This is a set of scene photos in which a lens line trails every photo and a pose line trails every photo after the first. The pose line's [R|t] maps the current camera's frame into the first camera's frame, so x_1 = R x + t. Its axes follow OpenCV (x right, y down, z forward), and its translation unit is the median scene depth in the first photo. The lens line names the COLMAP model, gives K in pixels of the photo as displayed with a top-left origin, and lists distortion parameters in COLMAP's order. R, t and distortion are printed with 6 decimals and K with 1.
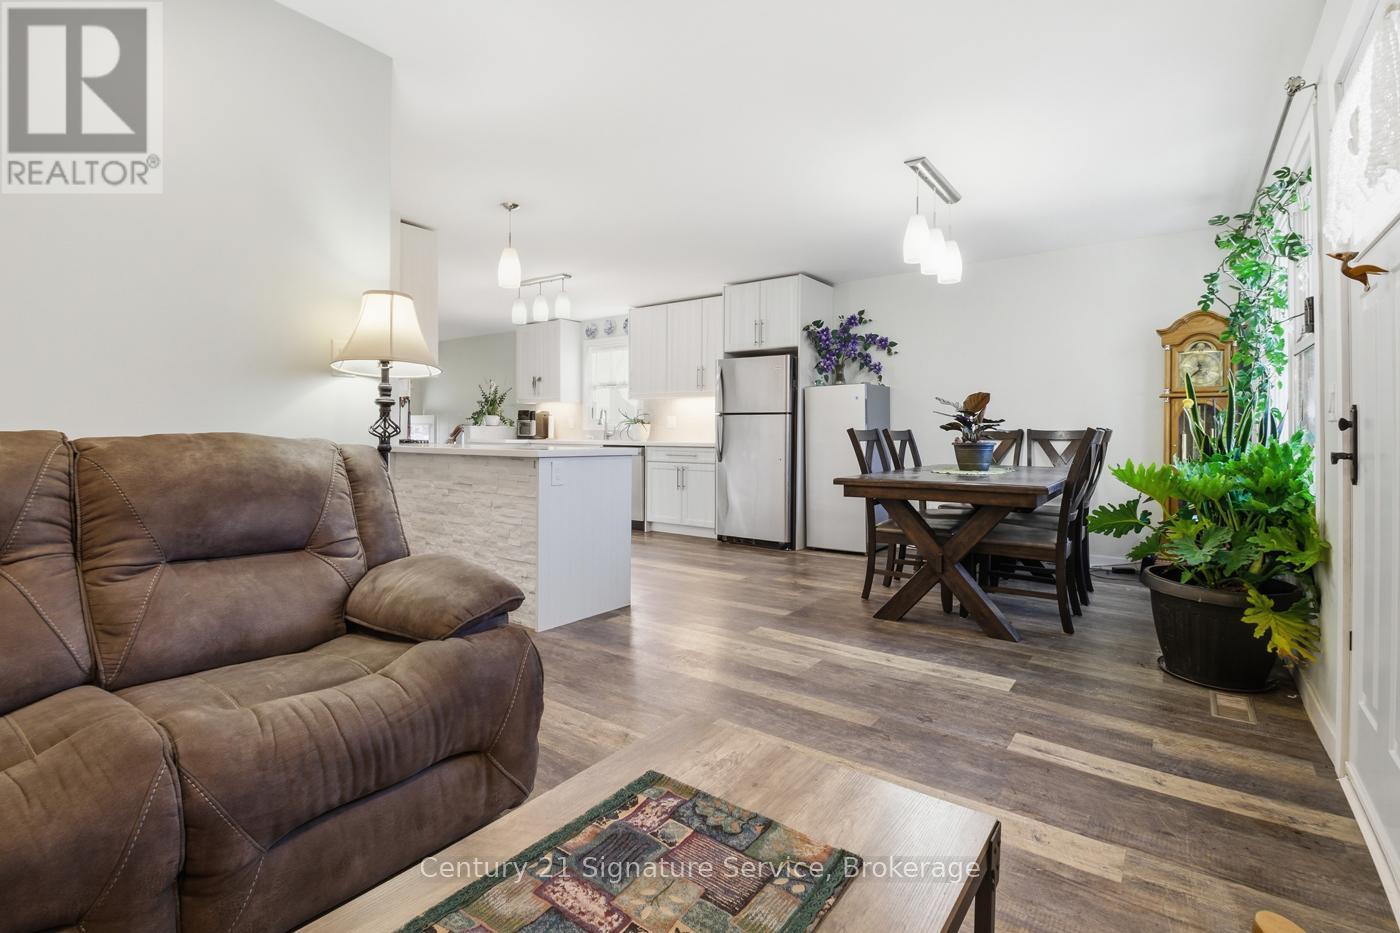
lens RADIAL K [[653.5, 0, 701.2], [0, 653.5, 447.8], [0, 0, 1]] dist [0.019090, -0.023356]
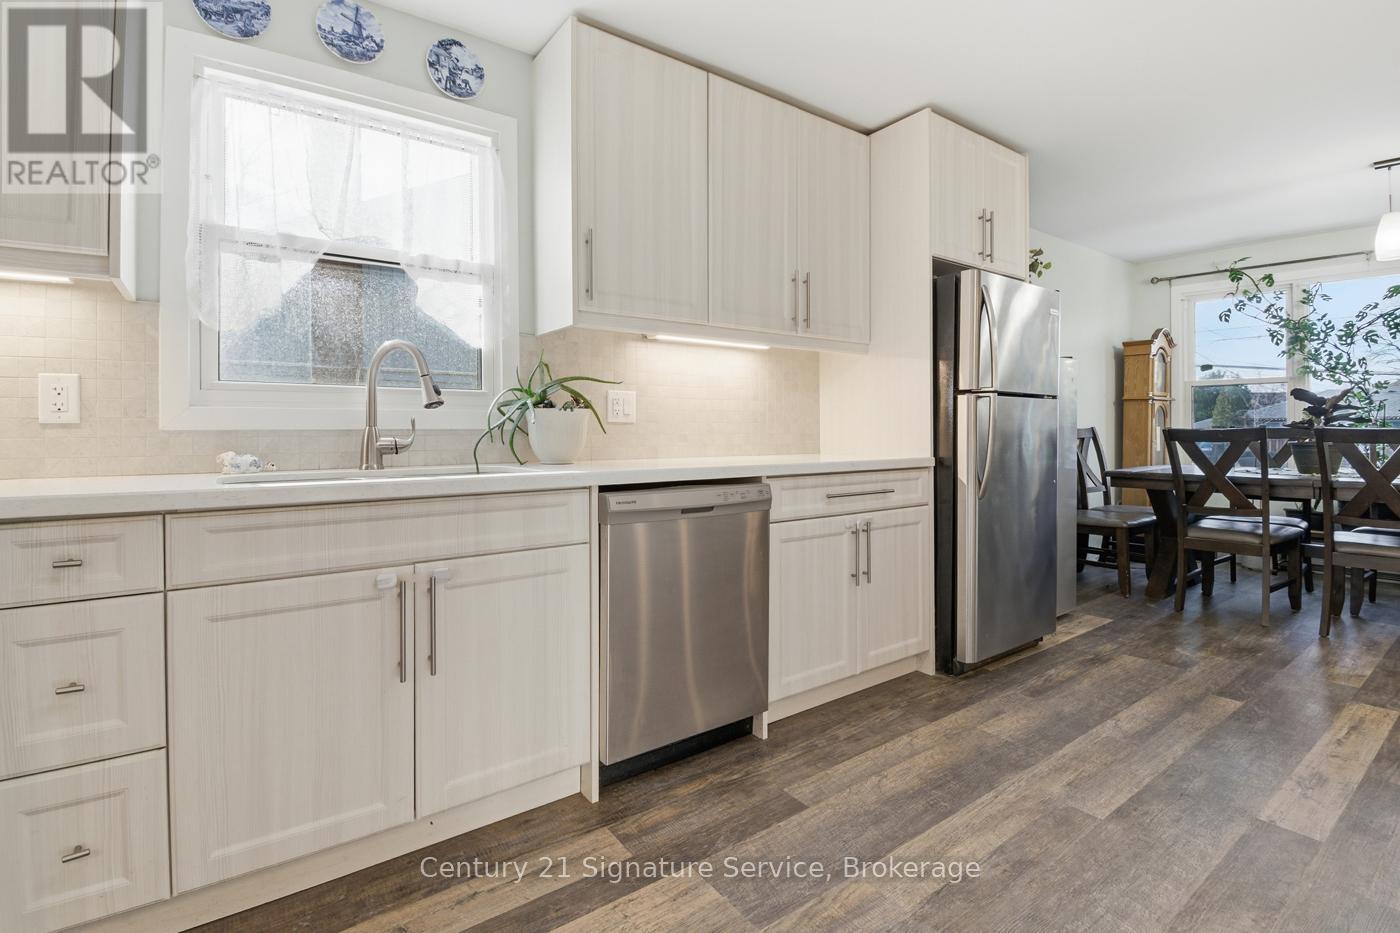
lens RADIAL K [[647.9, 0, 700.7], [0, 647.9, 430.7], [0, 0, 1]] dist [0.013258, -0.021656]
pose [[0.298461, -0.007723, 0.954391, -0.493837], [0.025118, 0.999684, 0.000234, -0.032775], [-0.954091, 0.023902, 0.298561, 1.136517]]
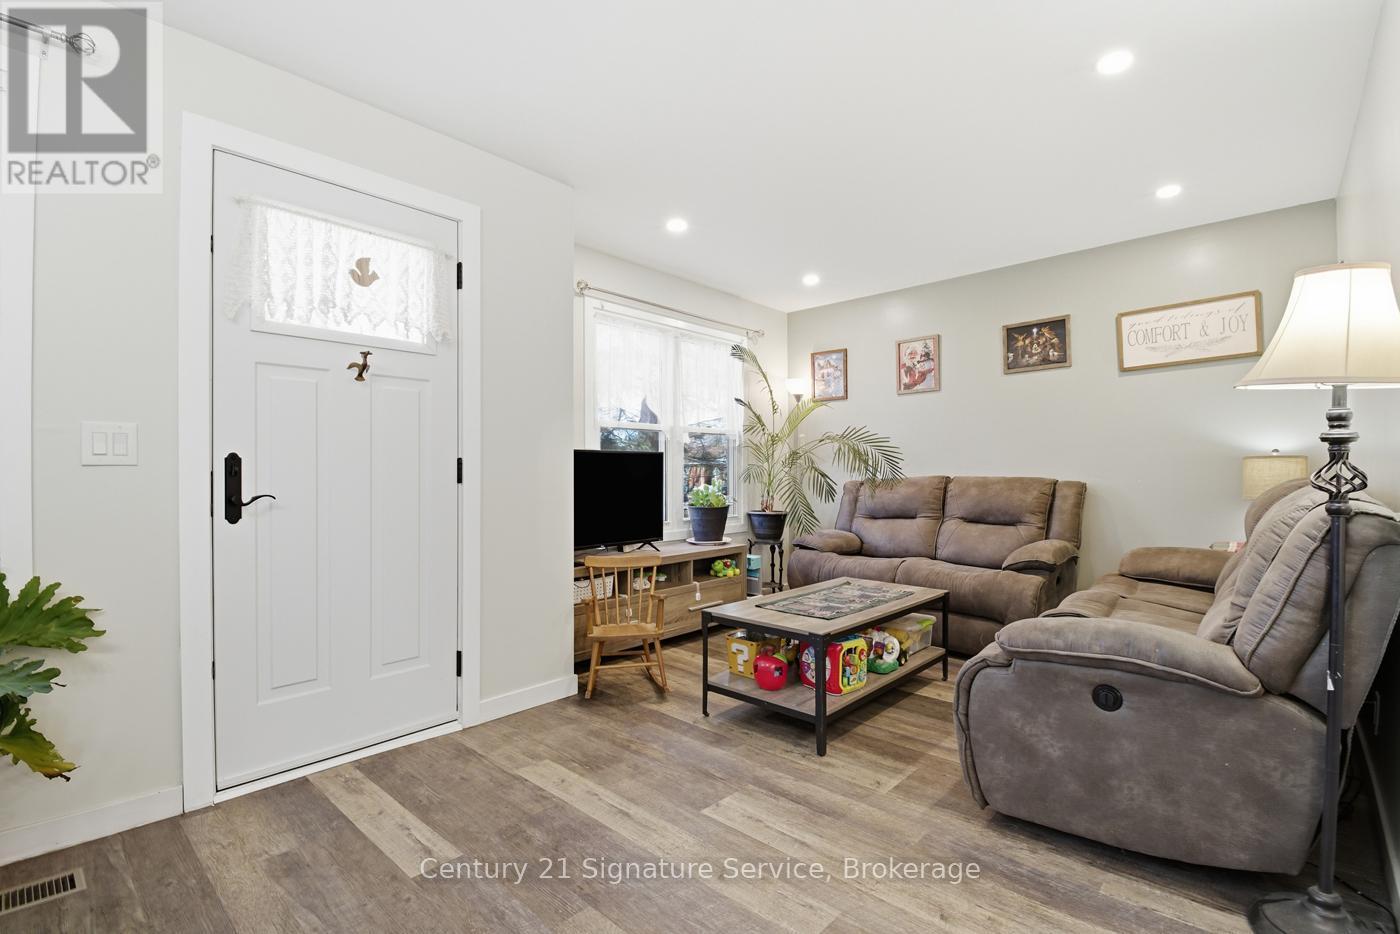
lens RADIAL K [[634.8, 0, 701.4], [0, 634.8, 474.2], [0, 0, 1]] dist [0.015417, -0.025392]
pose [[-0.994679, -0.003192, 0.102973, 0.029631], [-0.000296, 0.999604, 0.028127, -0.020444], [-0.103022, 0.027947, -0.994286, 0.678383]]
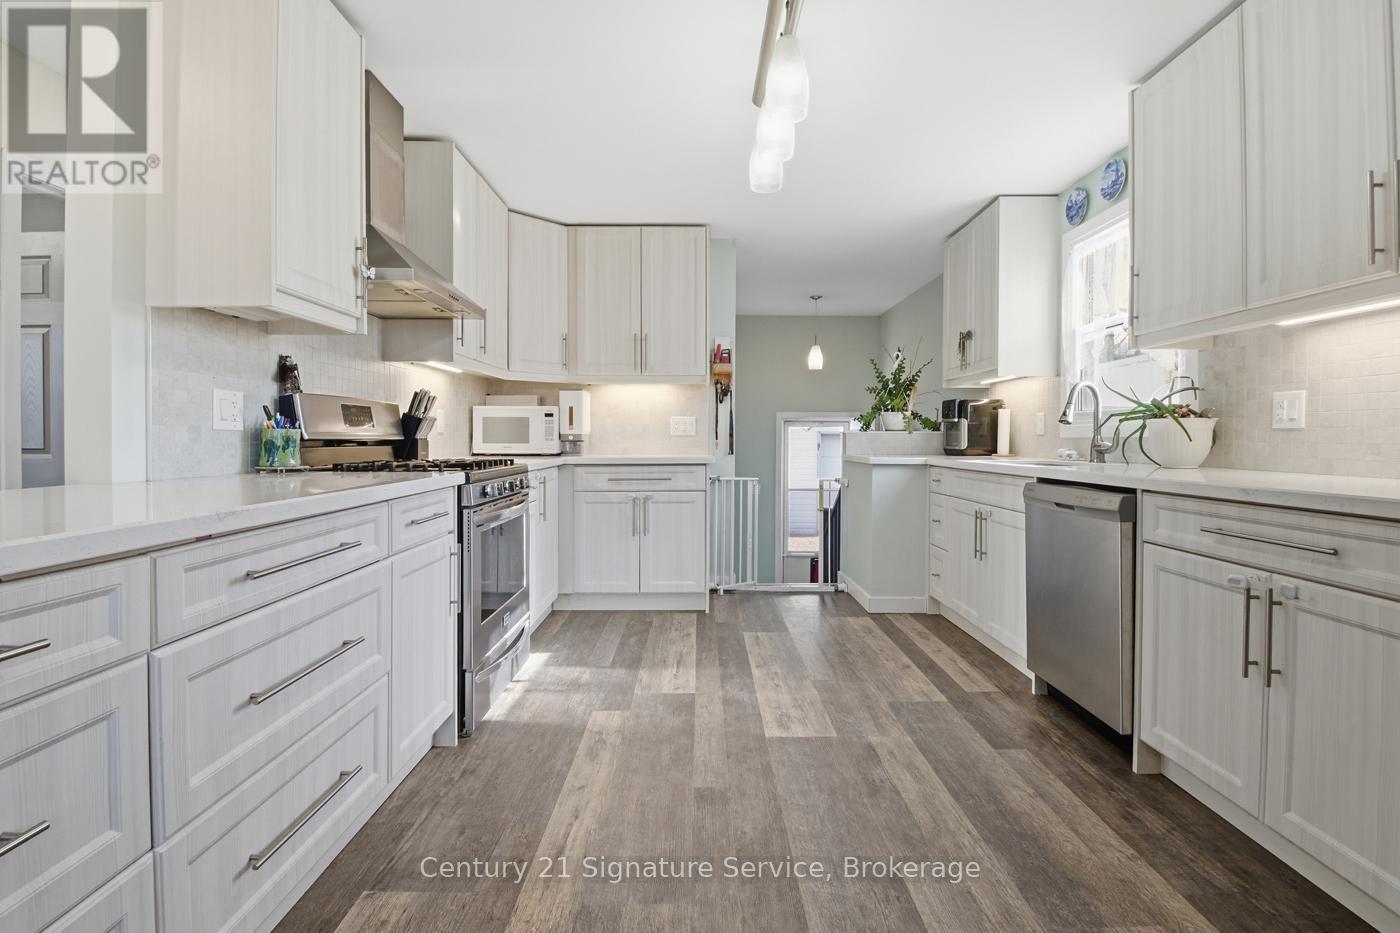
lens RADIAL K [[653.5, 0, 701.2], [0, 653.5, 447.8], [0, 0, 1]] dist [0.019090, -0.023356]
pose [[0.599324, 0.006724, -0.800479, 0.044665], [-0.014832, 0.999886, -0.002707, -0.022258], [0.800369, 0.013495, 0.599355, 0.800325]]
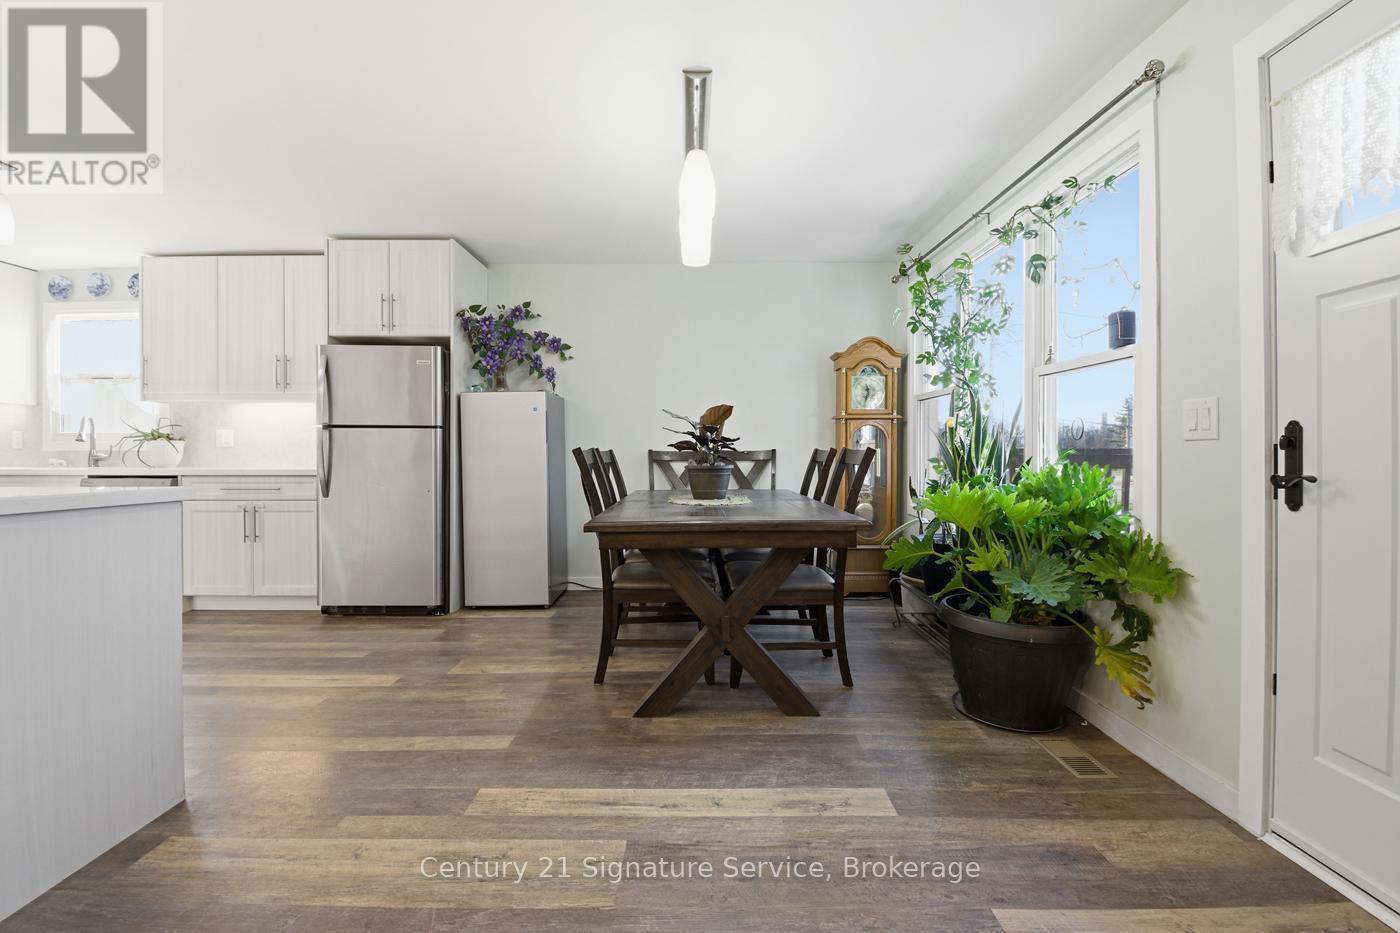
lens RADIAL K [[631.4, 0, 698.4], [0, 631.4, 461.3], [0, 0, 1]] dist [0.016446, -0.023309]
pose [[0.805749, -0.010554, 0.592163, -0.051647], [0.016424, 0.999855, -0.004528, -0.006879], [-0.592029, 0.013375, 0.805805, 0.266196]]
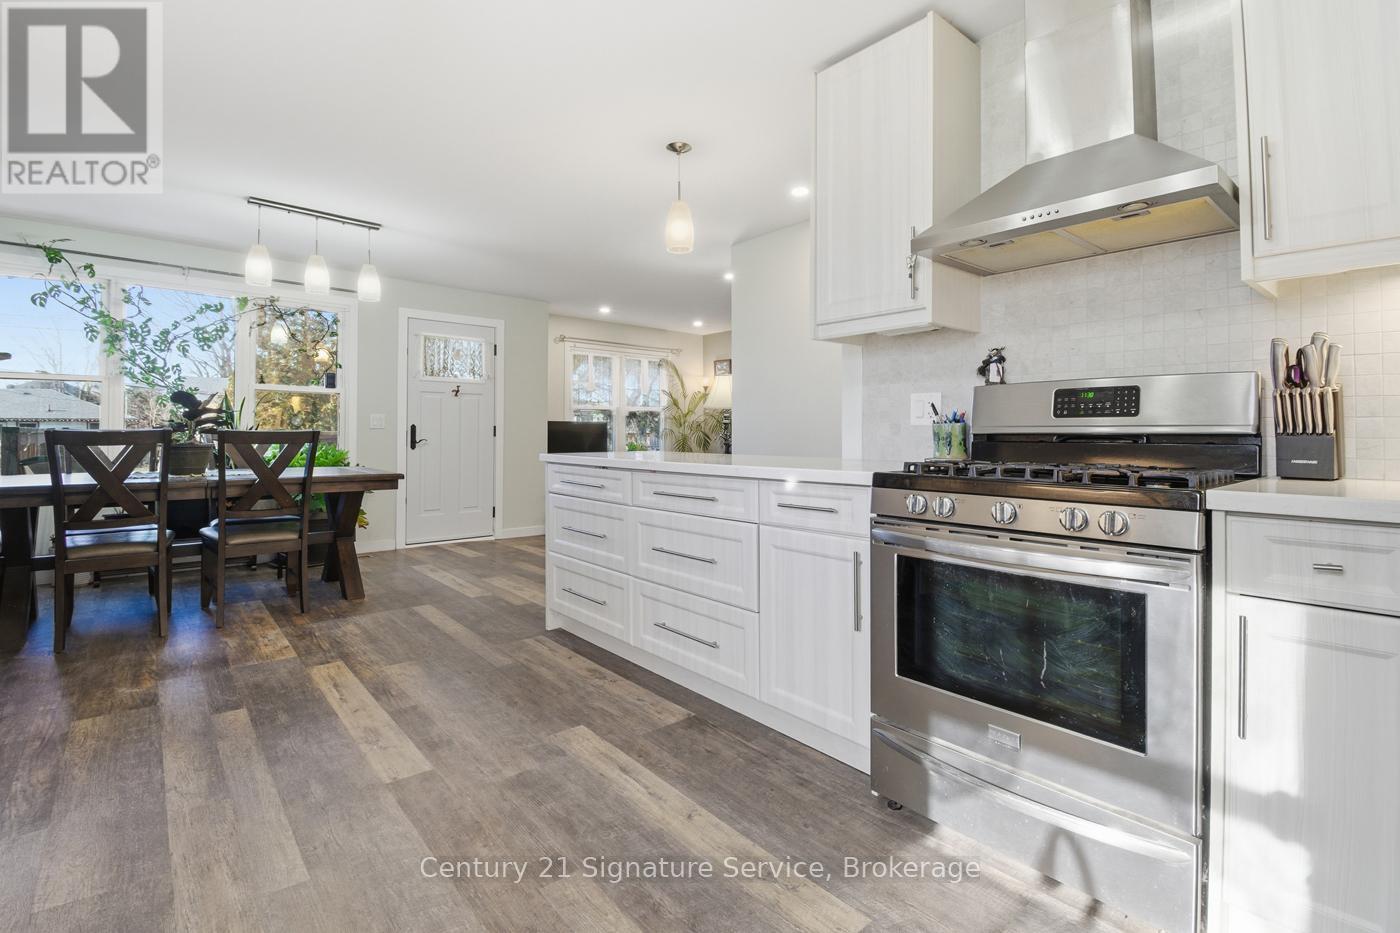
lens RADIAL K [[647.9, 0, 700.7], [0, 647.9, 430.7], [0, 0, 1]] dist [0.013258, -0.021656]
pose [[-0.975528, -0.007656, 0.219741, -0.356042], [-0.003577, 0.999814, 0.018951, -0.033835], [-0.219845, 0.017701, -0.975374, 1.275197]]
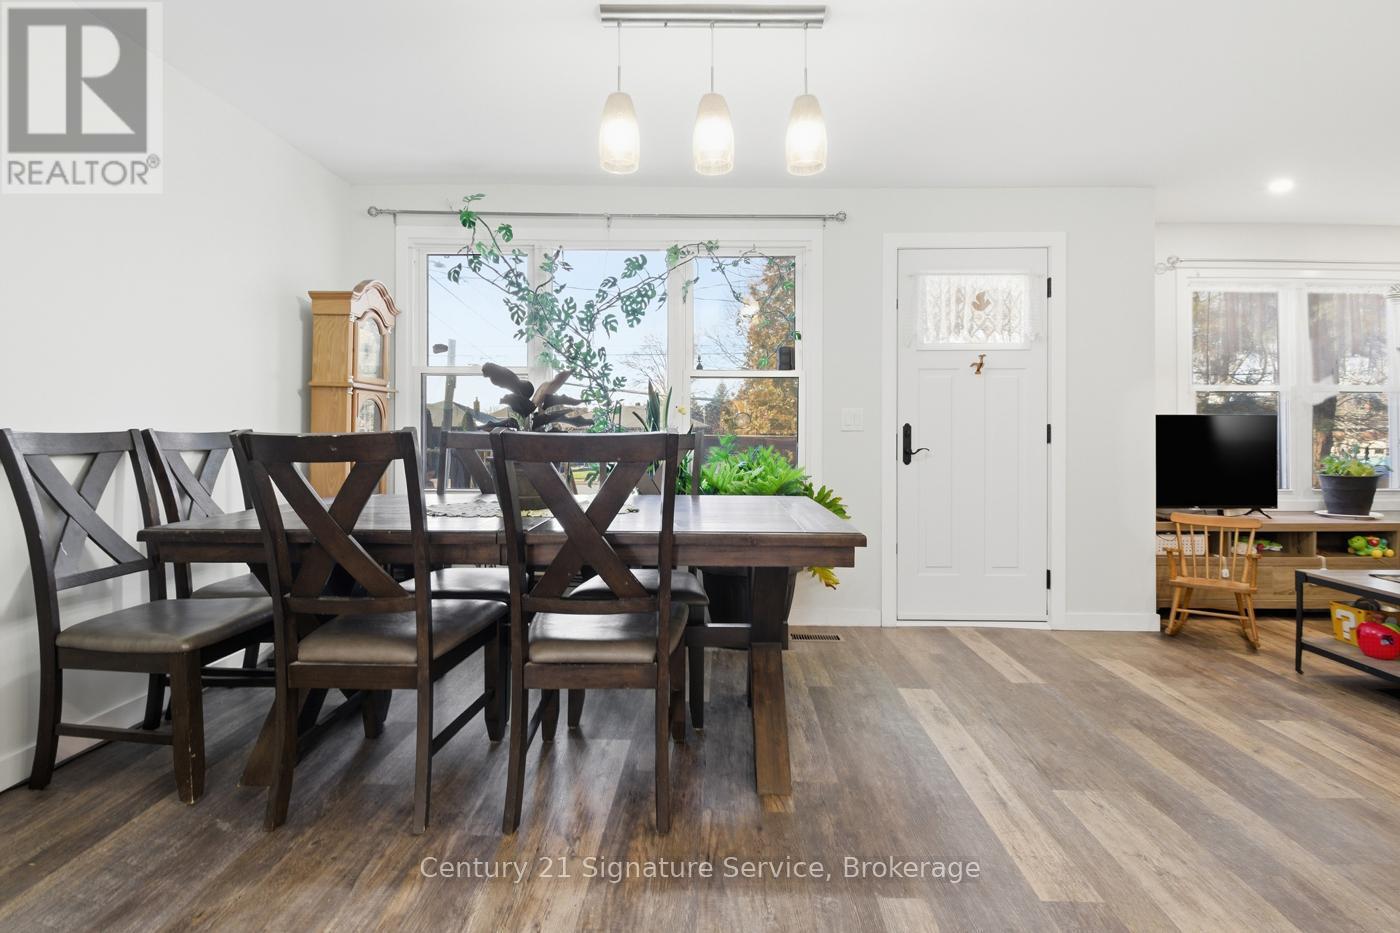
lens RADIAL K [[655.9, 0, 702.1], [0, 655.9, 430.8], [0, 0, 1]] dist [0.017423, -0.022104]
pose [[-0.568620, 0.001646, 0.822599, -0.083217], [0.014863, 0.999855, 0.008273, -0.023327], [-0.822466, 0.016931, -0.568562, 0.878843]]
